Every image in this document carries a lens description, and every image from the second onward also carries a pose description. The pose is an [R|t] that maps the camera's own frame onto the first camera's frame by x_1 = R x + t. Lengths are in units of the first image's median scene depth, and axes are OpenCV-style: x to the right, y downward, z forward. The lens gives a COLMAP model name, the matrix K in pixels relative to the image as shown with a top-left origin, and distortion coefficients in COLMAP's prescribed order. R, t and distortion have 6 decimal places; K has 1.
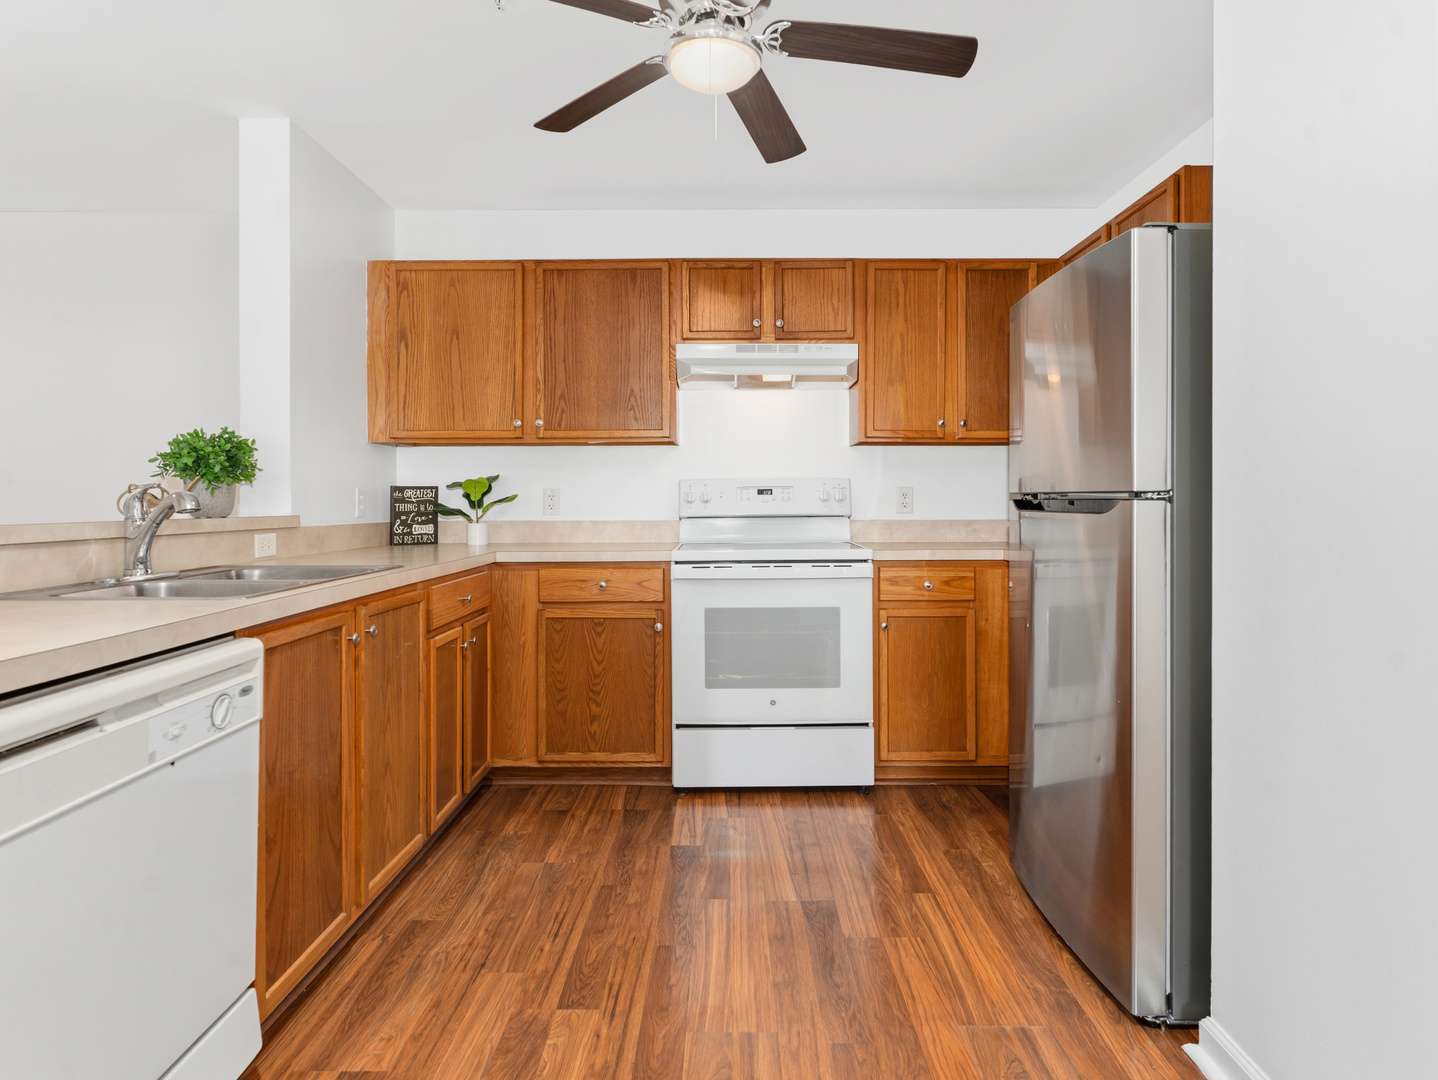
lens RADIAL K [[821.1, 0, 720.8], [0, 821.1, 497.2], [0, 0, 1]] dist [-0.013710, 0.005447]
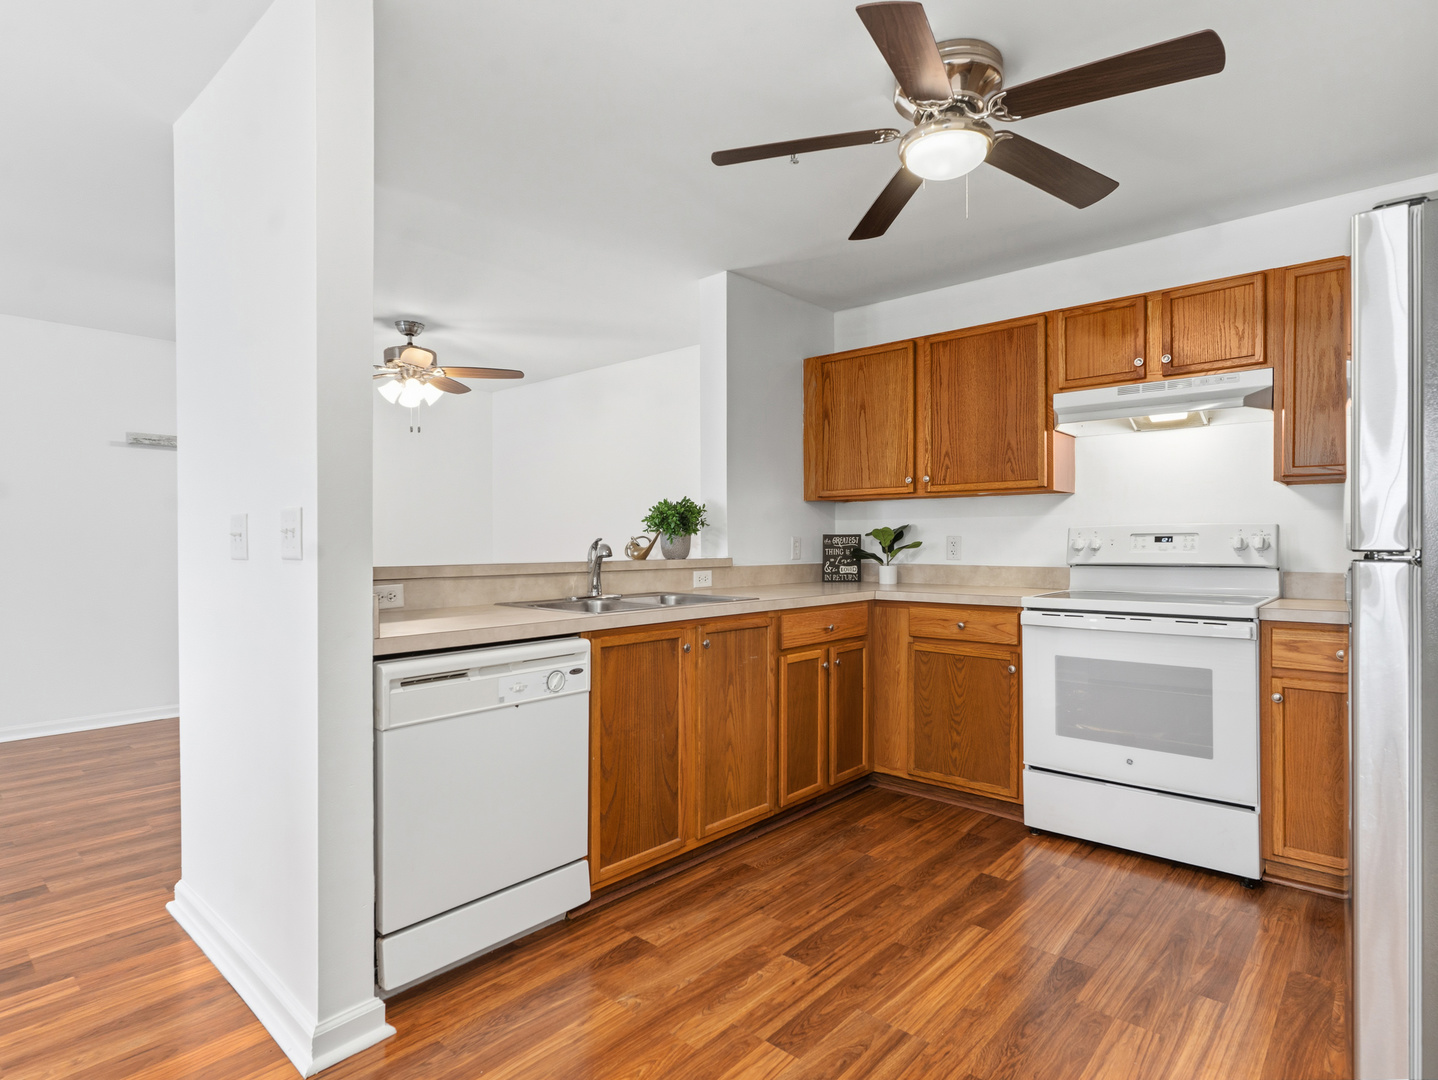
lens RADIAL K [[750.8, 0, 729.6], [0, 750.8, 535.1], [0, 0, 1]] dist [-0.005087, -0.000851]
pose [[0.759187, -0.003796, -0.650862, 0.279069], [0.002250, 0.999992, -0.003207, -0.011297], [0.650869, 0.000970, 0.759189, 0.035792]]
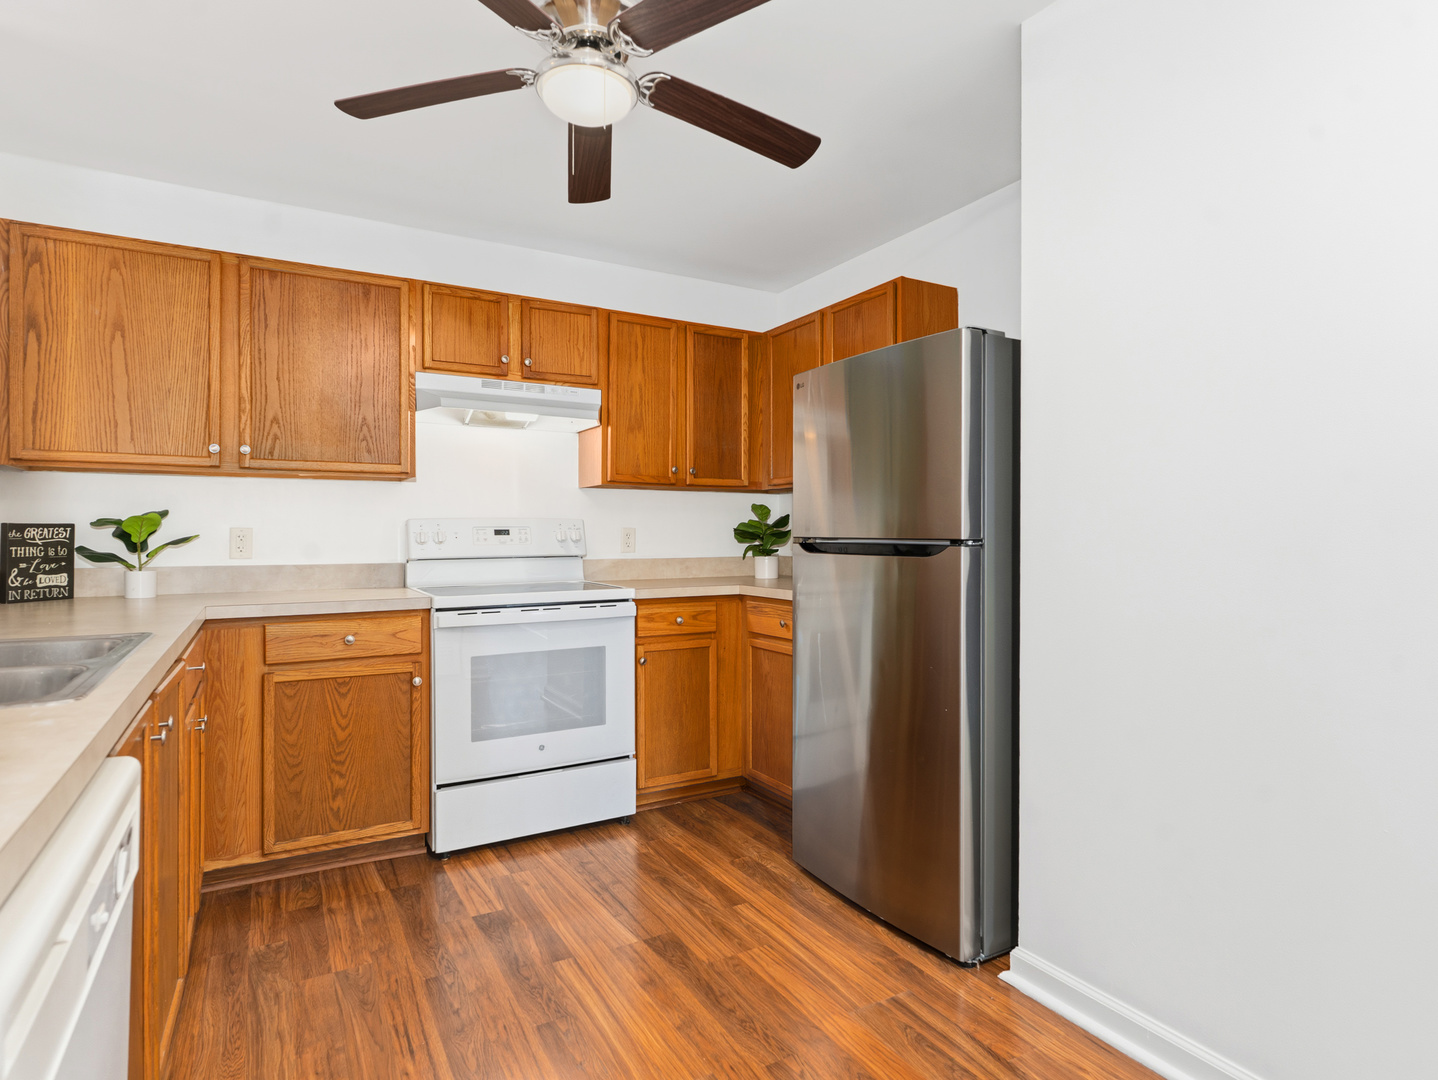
lens RADIAL K [[774.7, 0, 714.5], [0, 774.7, 529.5], [0, 0, 1]] dist [-0.013995, 0.004086]
pose [[0.868513, 0.004425, 0.495646, -0.218233], [-0.003433, 0.999990, -0.002913, -0.009620], [-0.495654, 0.000828, 0.868520, 0.090179]]
